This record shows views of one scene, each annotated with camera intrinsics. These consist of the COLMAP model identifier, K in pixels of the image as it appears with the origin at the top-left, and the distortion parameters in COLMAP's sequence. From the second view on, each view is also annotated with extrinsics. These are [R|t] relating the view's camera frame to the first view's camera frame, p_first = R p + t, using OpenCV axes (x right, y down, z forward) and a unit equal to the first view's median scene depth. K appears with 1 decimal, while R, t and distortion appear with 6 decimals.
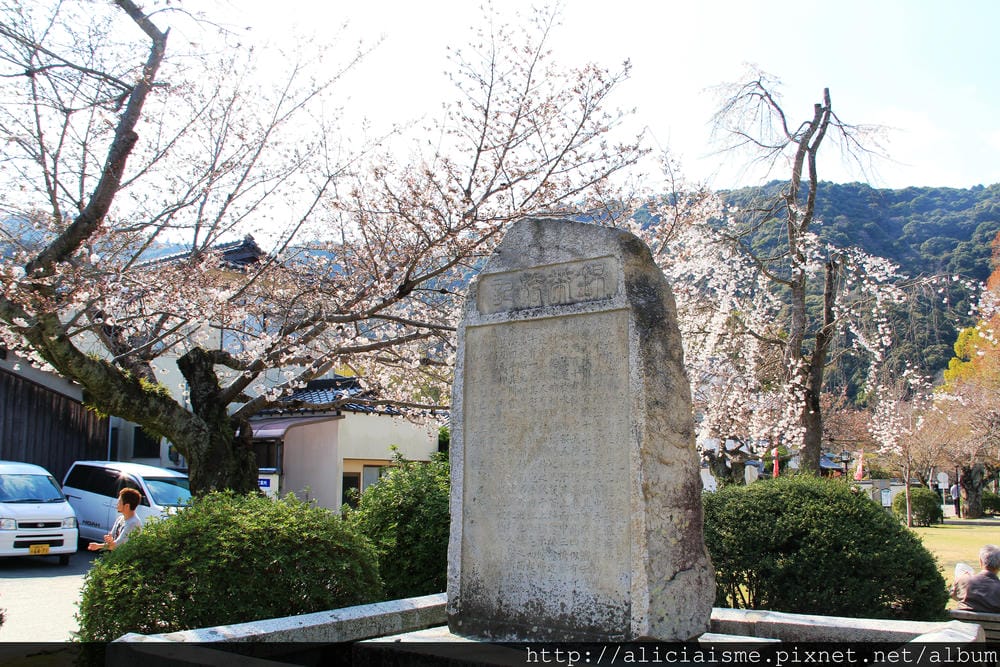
lens RADIAL K [[941.2, 0, 500.0], [0, 941.2, 337.8], [0, 0, 1]] dist [0.010687, 0.000000]
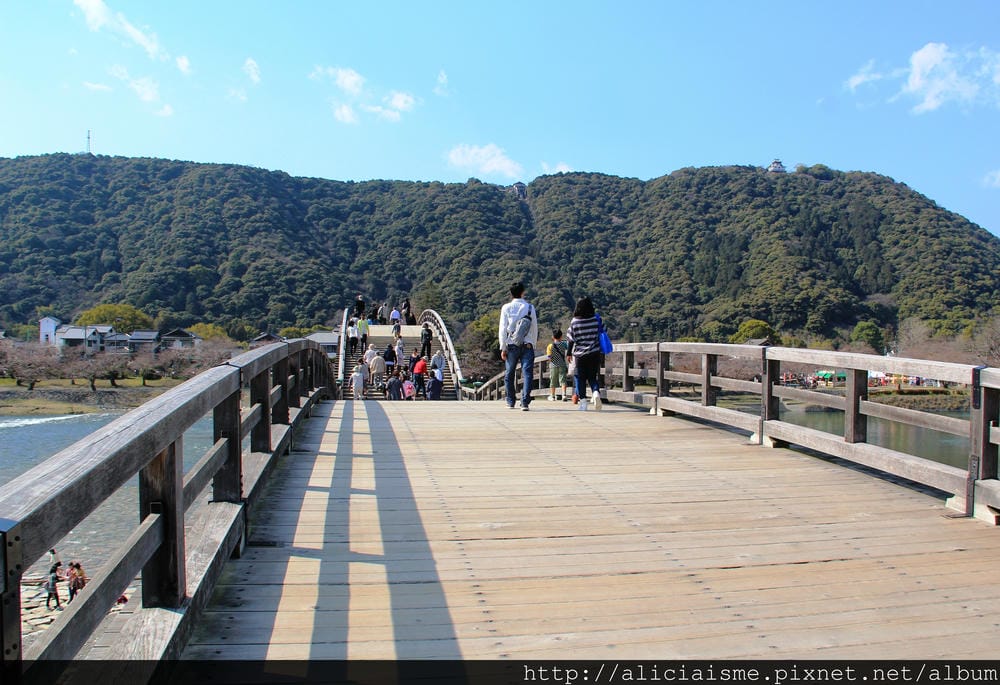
lens RADIAL K [[911.3, 0, 551.9], [0, 911.3, 378.8], [0, 0, 1]] dist [-0.169480, 0.111961]
pose [[0.747020, -0.014789, 0.664637, -0.272335], [-0.089711, 0.988365, 0.122824, -0.058121], [-0.658720, -0.151377, 0.737002, -0.416692]]
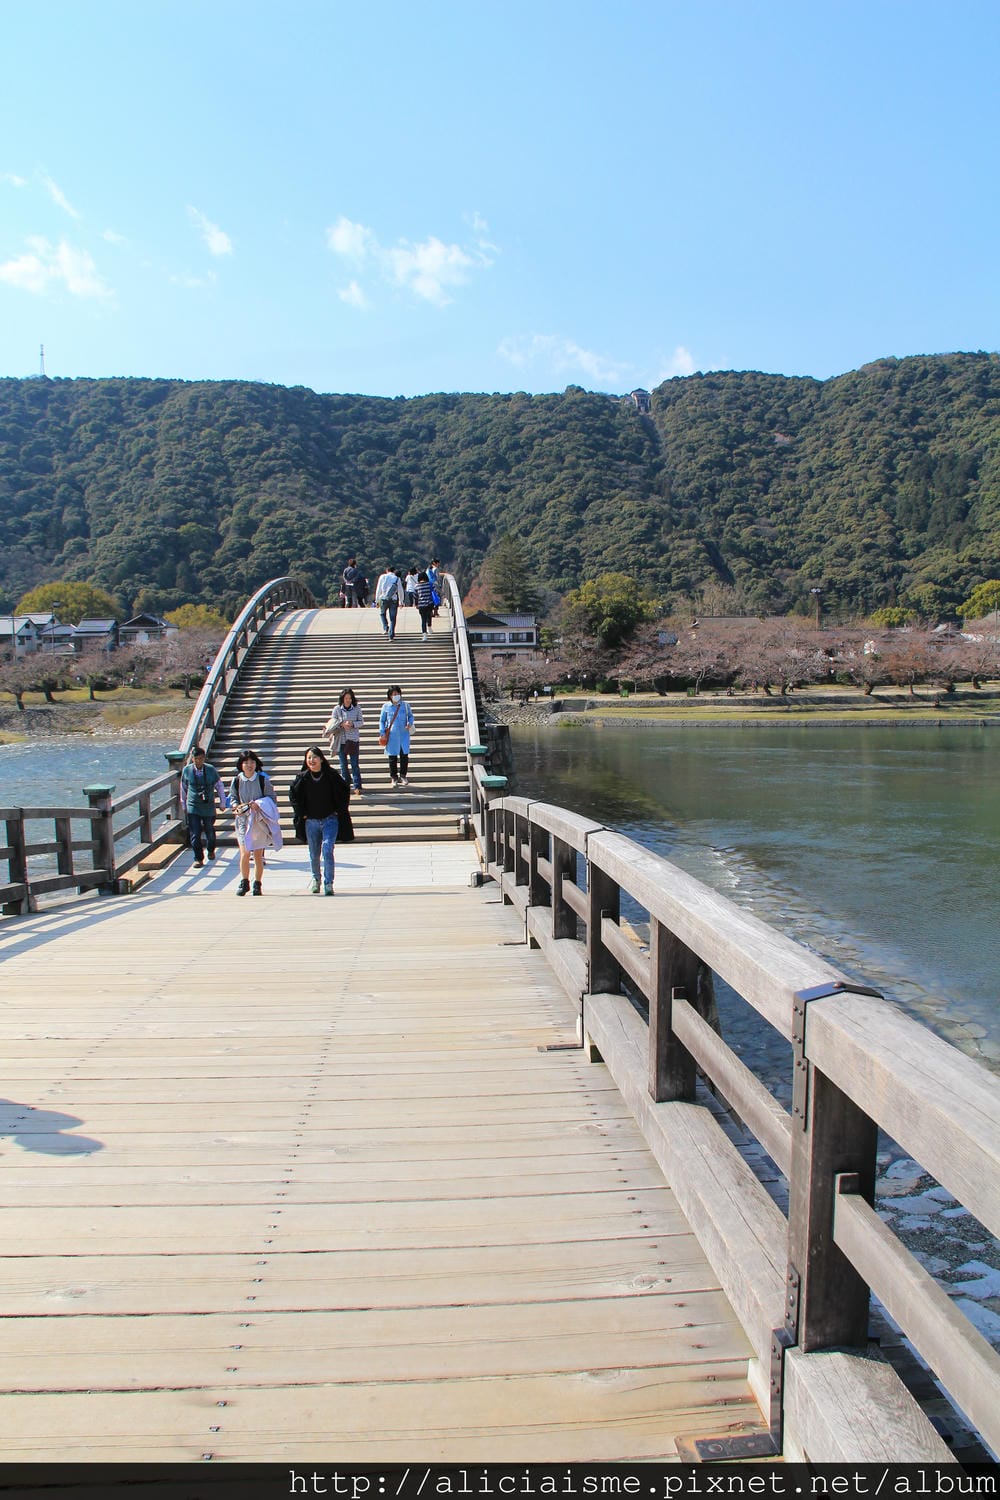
lens RADIAL K [[1265.4, 0, 497.4], [0, 1265.4, 783.3], [0, 0, 1]] dist [-0.193714, 0.173207]
pose [[0.838819, -0.078303, 0.538750, -0.252482], [-0.051715, 0.973667, 0.222033, -0.057083], [-0.541949, -0.214107, 0.812680, -0.395225]]
